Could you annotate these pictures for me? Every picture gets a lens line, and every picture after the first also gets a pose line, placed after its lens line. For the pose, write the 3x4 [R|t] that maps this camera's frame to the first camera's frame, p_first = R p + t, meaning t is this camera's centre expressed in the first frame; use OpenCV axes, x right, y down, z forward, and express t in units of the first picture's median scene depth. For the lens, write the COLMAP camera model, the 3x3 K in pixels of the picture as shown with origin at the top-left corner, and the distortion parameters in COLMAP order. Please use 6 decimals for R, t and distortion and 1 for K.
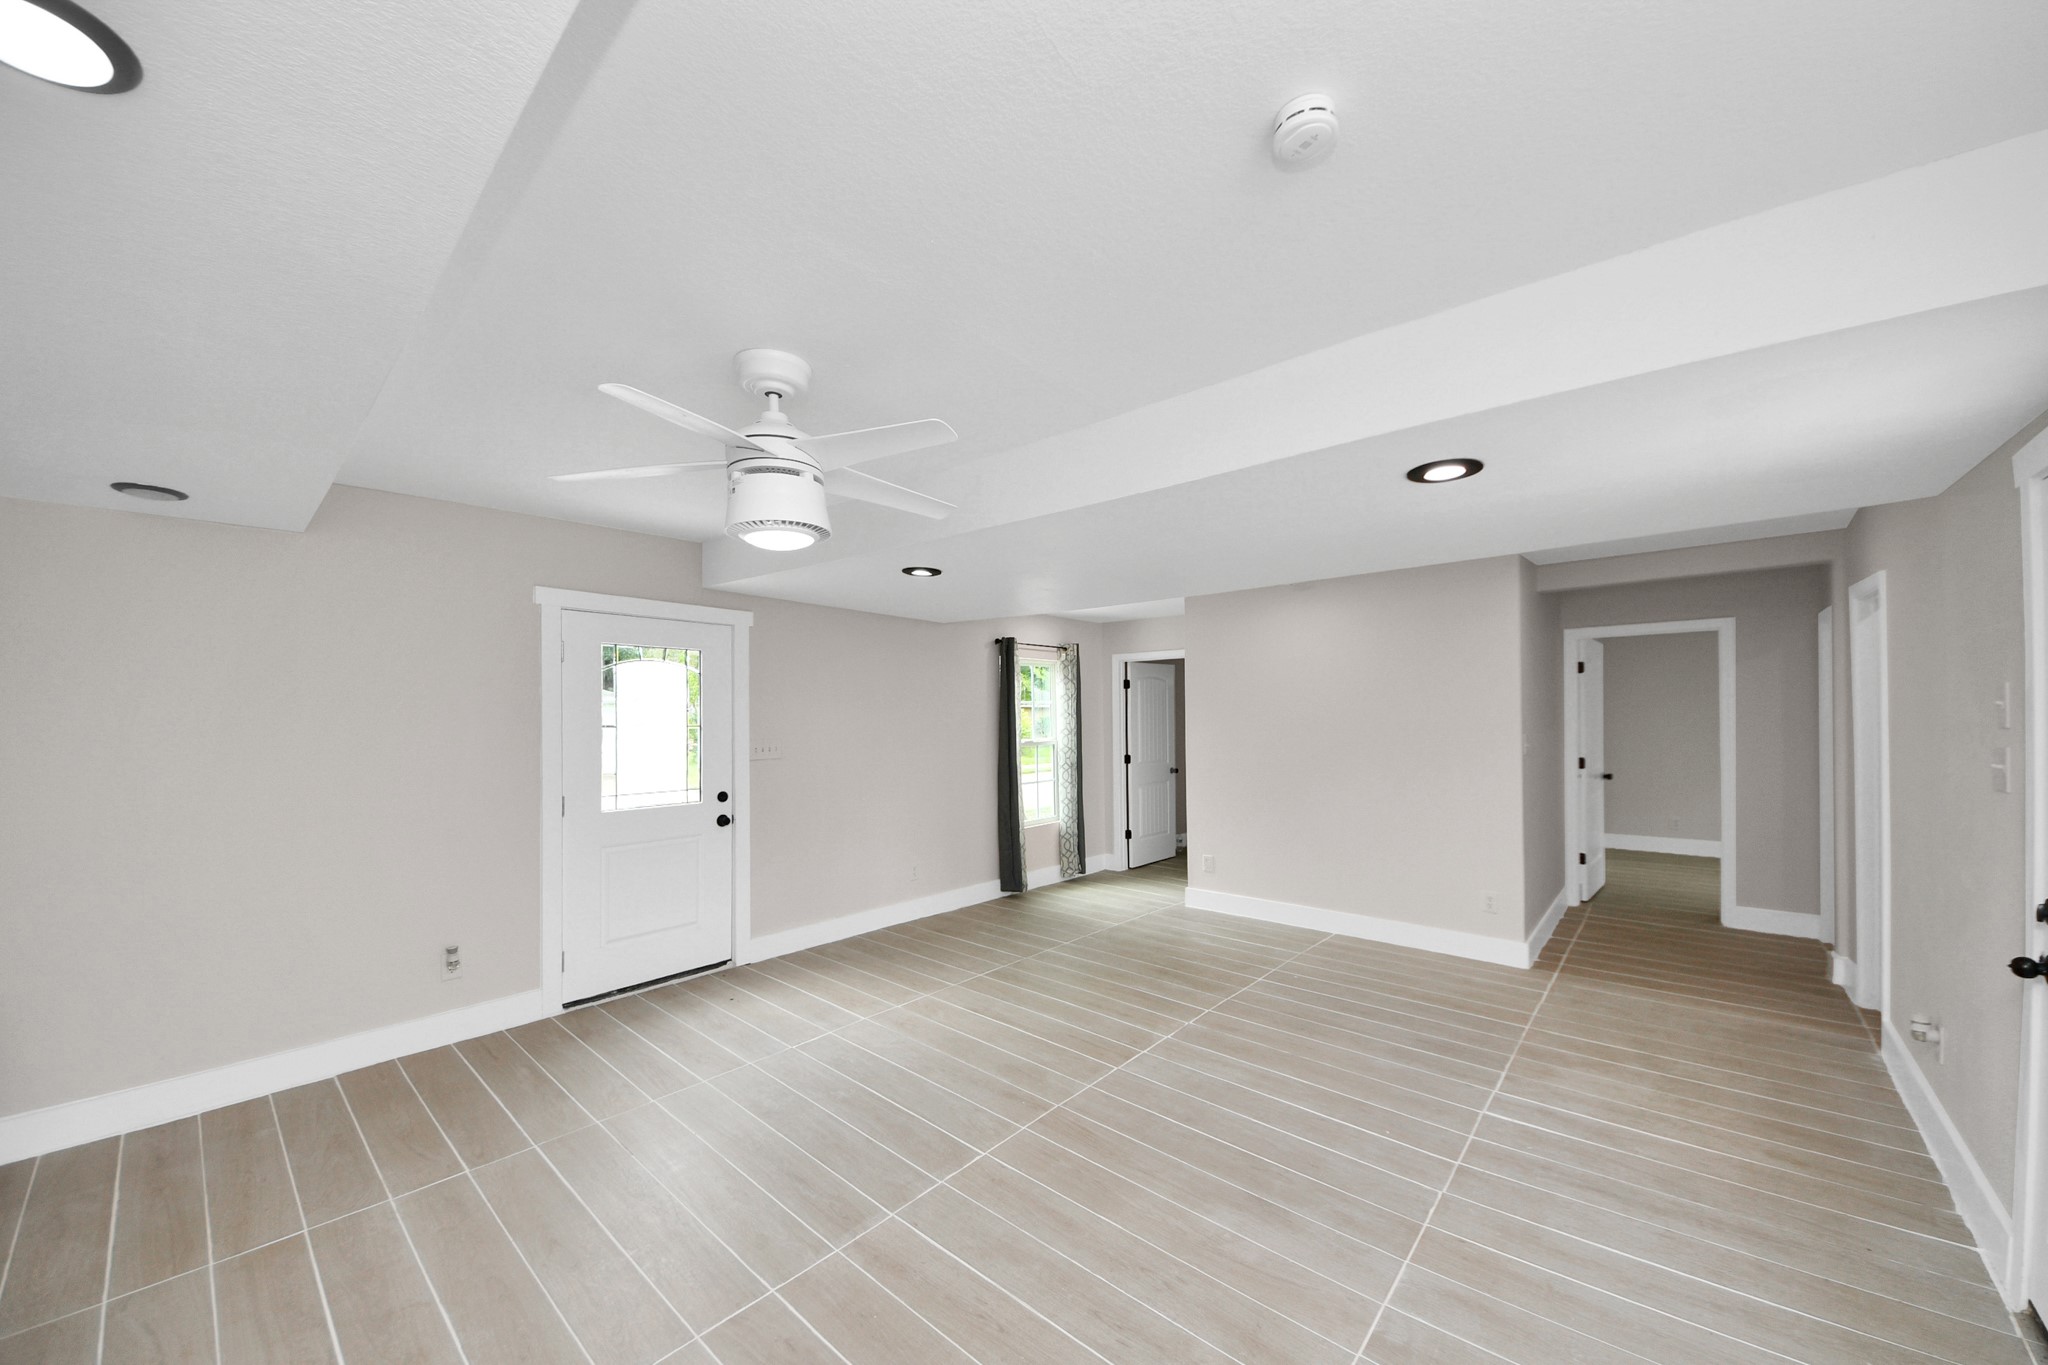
lens RADIAL K [[738.0, 0, 1030.3], [0, 738.0, 724.9], [0, 0, 1]] dist [0.000977, 0.000039]
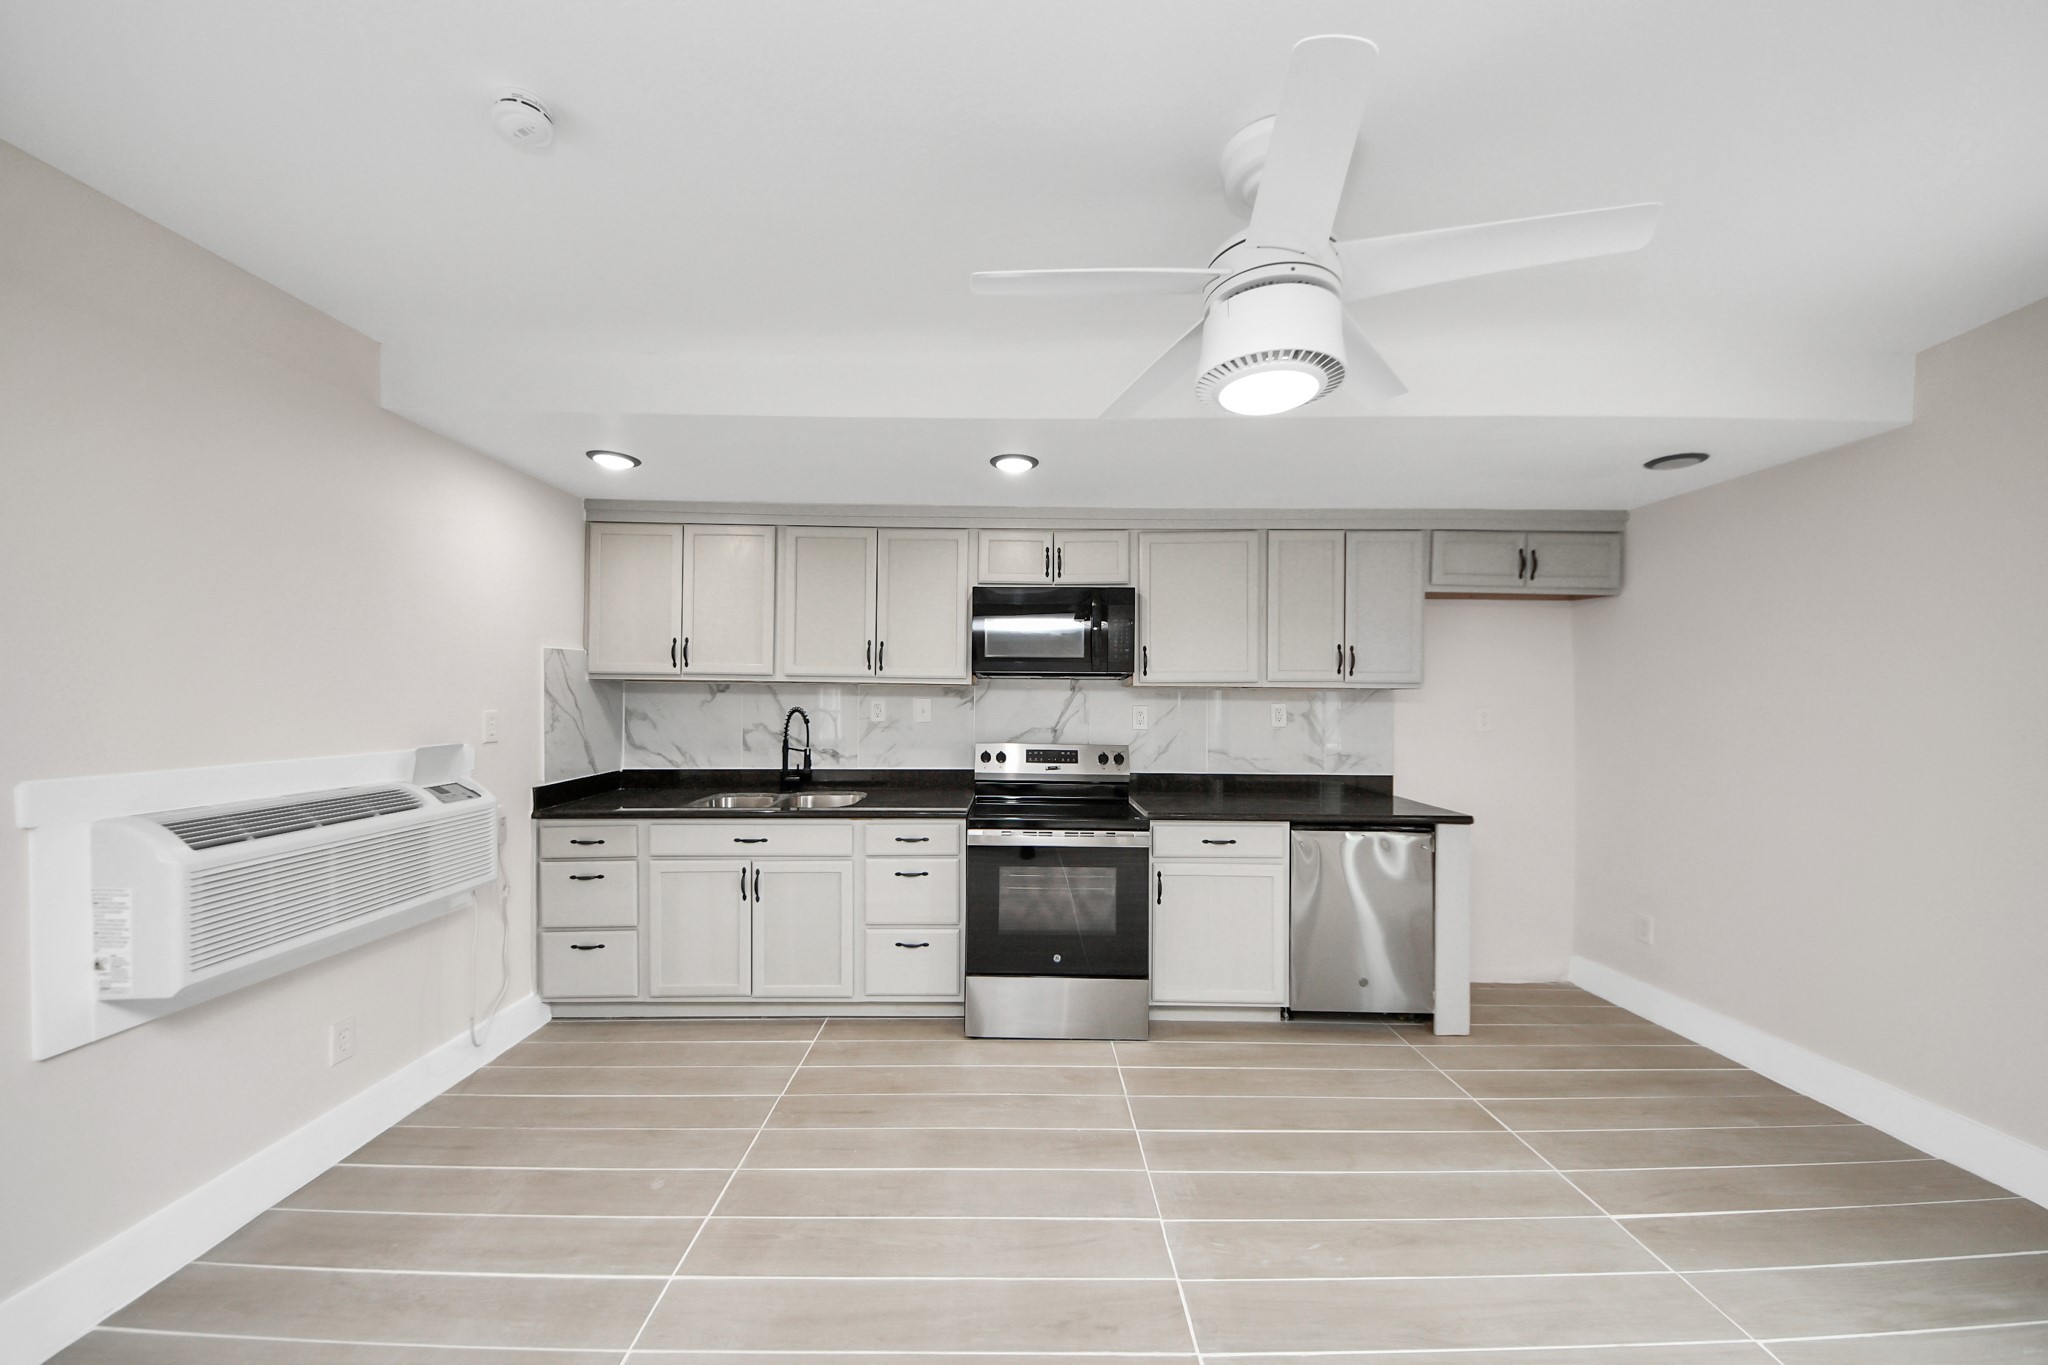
lens RADIAL K [[738.0, 0, 1004.6], [0, 738.0, 693.2], [0, 0, 1]] dist [0.000977, 0.000039]
pose [[-0.751521, -0.001572, -0.659708, 0.165097], [-0.001086, 0.999999, -0.001145, 0.016379], [0.659709, -0.000144, -0.751521, 0.687291]]
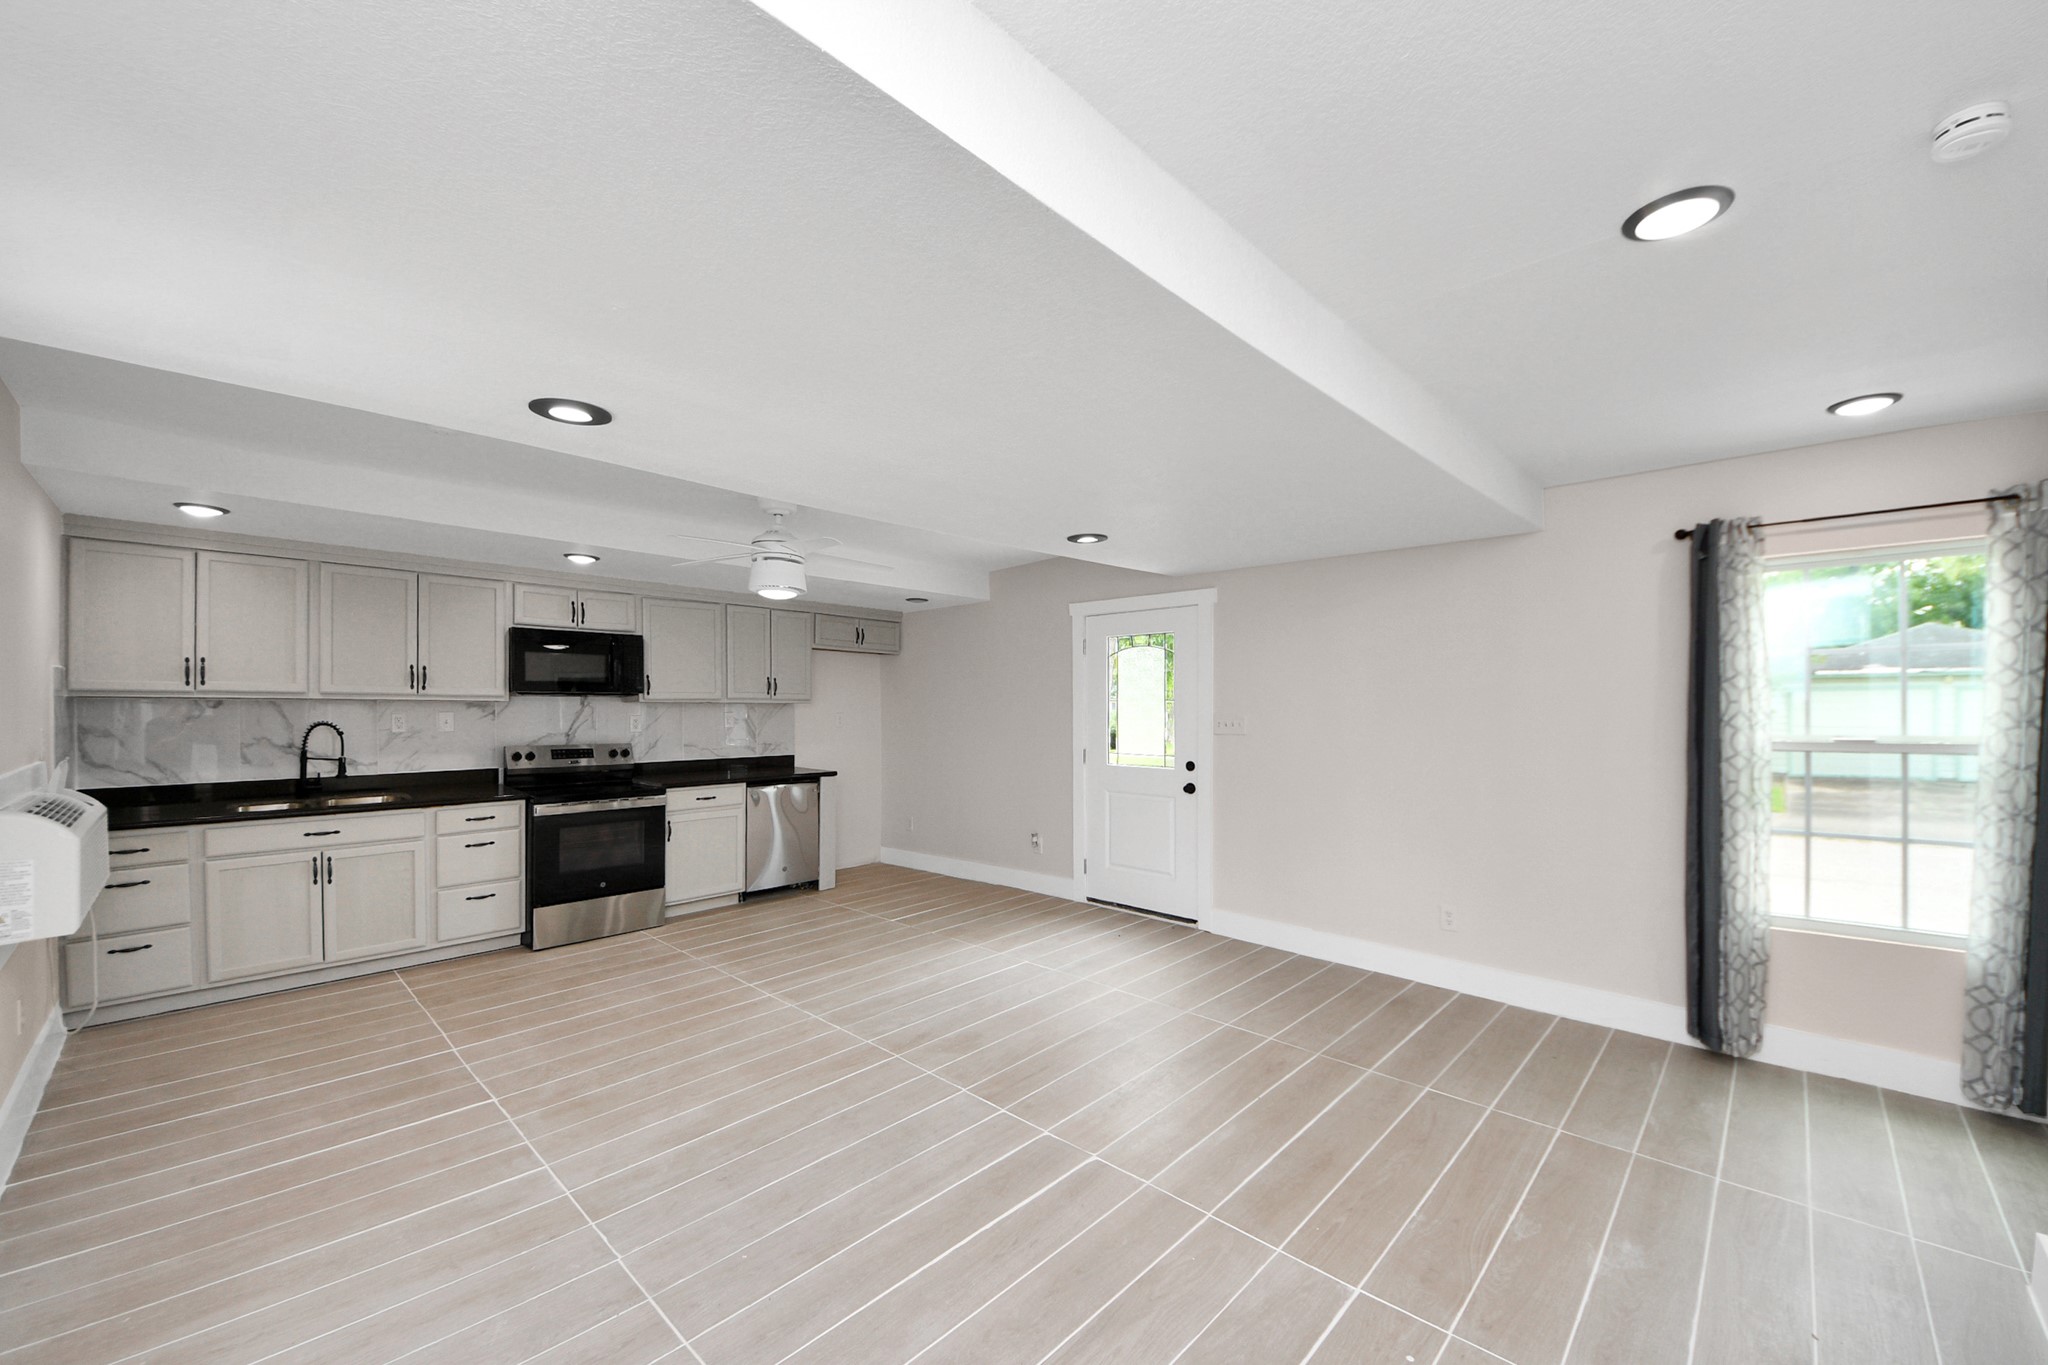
lens RADIAL K [[796.9, 0, 989.8], [0, 796.9, 709.3], [0, 0, 1]] dist [0.036403, -0.000222]
pose [[-0.068031, 0.014047, -0.997584, 0.810365], [-0.002552, 0.999895, 0.014253, -0.001927], [0.997680, 0.003516, -0.067988, 0.832388]]
